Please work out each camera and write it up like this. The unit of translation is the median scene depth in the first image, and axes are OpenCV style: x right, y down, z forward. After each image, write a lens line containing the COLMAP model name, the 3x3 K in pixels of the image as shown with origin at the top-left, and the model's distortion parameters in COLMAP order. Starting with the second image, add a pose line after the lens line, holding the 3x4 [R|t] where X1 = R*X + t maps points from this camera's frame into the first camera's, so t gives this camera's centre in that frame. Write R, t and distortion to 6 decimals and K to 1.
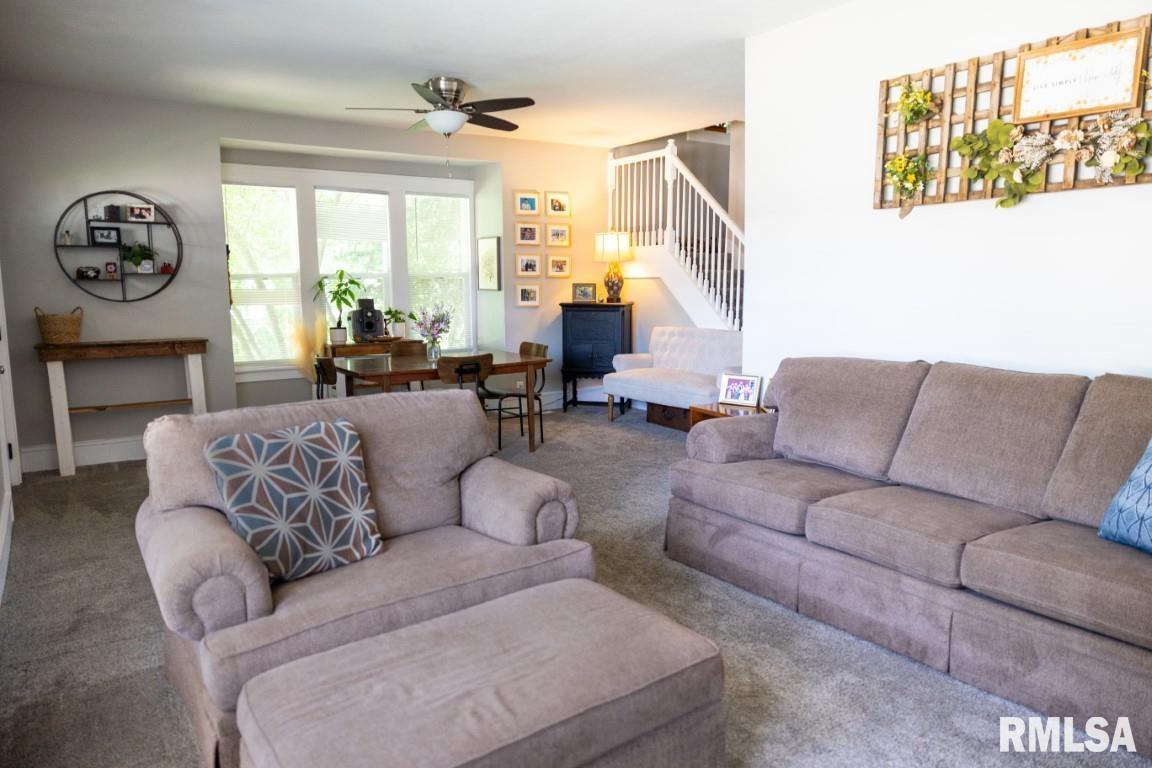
lens RADIAL K [[769.9, 0, 579.6], [0, 769.9, 383.9], [0, 0, 1]] dist [0.002416, -0.000595]
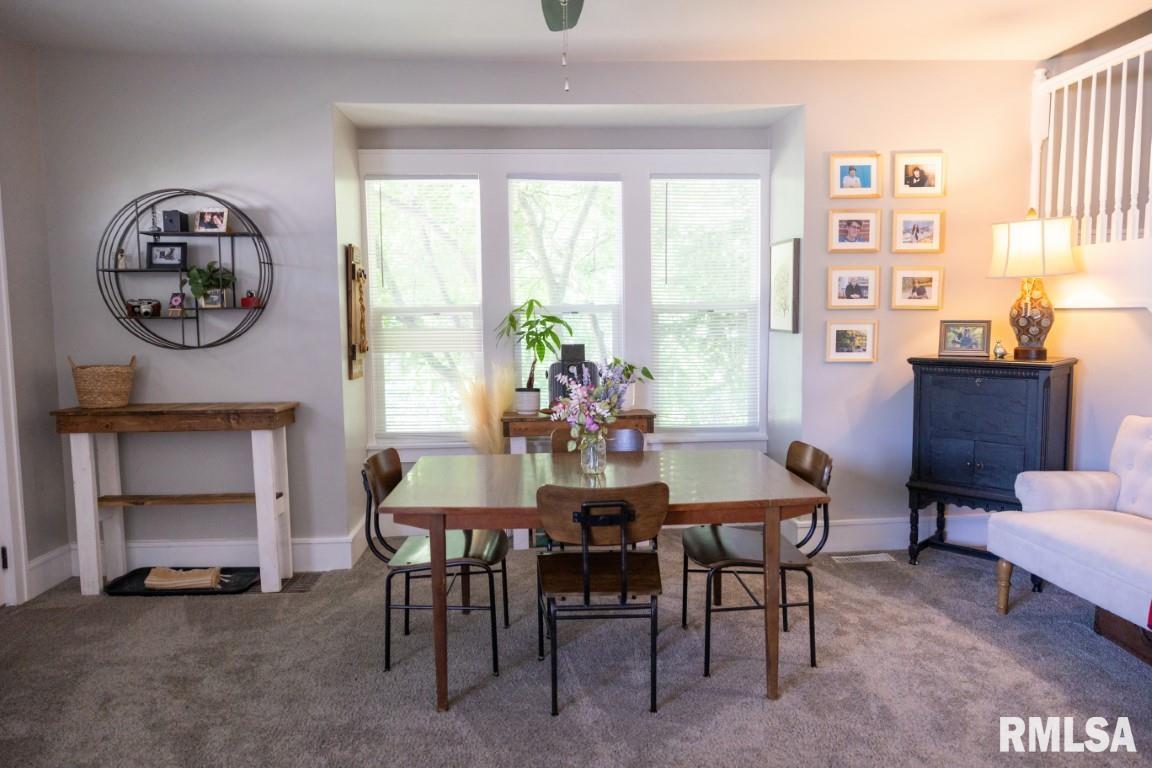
lens RADIAL K [[769.9, 0, 578.1], [0, 769.9, 381.5], [0, 0, 1]] dist [0.002416, -0.000595]
pose [[0.859580, 0.042348, -0.509244, 0.049217], [-0.063838, 0.997652, -0.024792, -0.061969], [0.506999, 0.053820, 0.860265, 0.437476]]
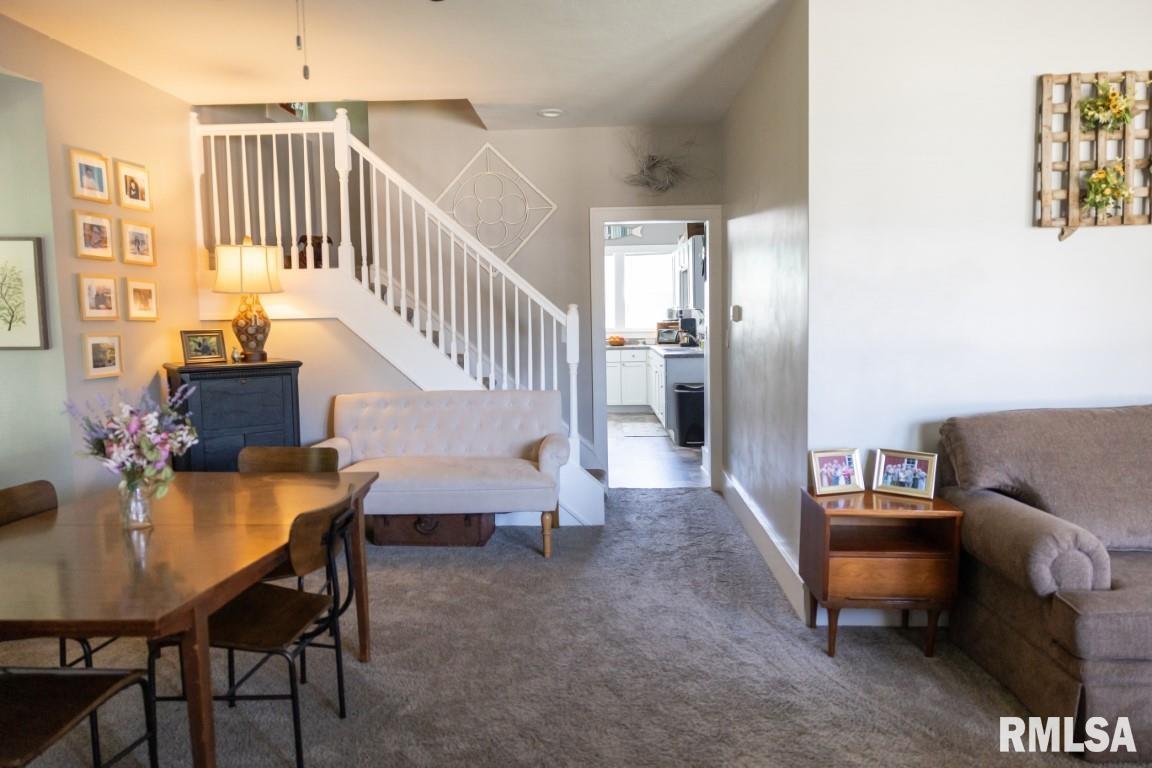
lens RADIAL K [[769.9, 0, 571.9], [0, 769.9, 381.5], [0, 0, 1]] dist [0.002416, -0.000595]
pose [[0.599326, -0.076104, 0.796879, -0.295767], [0.121715, 0.992560, 0.003251, -0.063688], [-0.791198, 0.095044, 0.604130, 0.457896]]
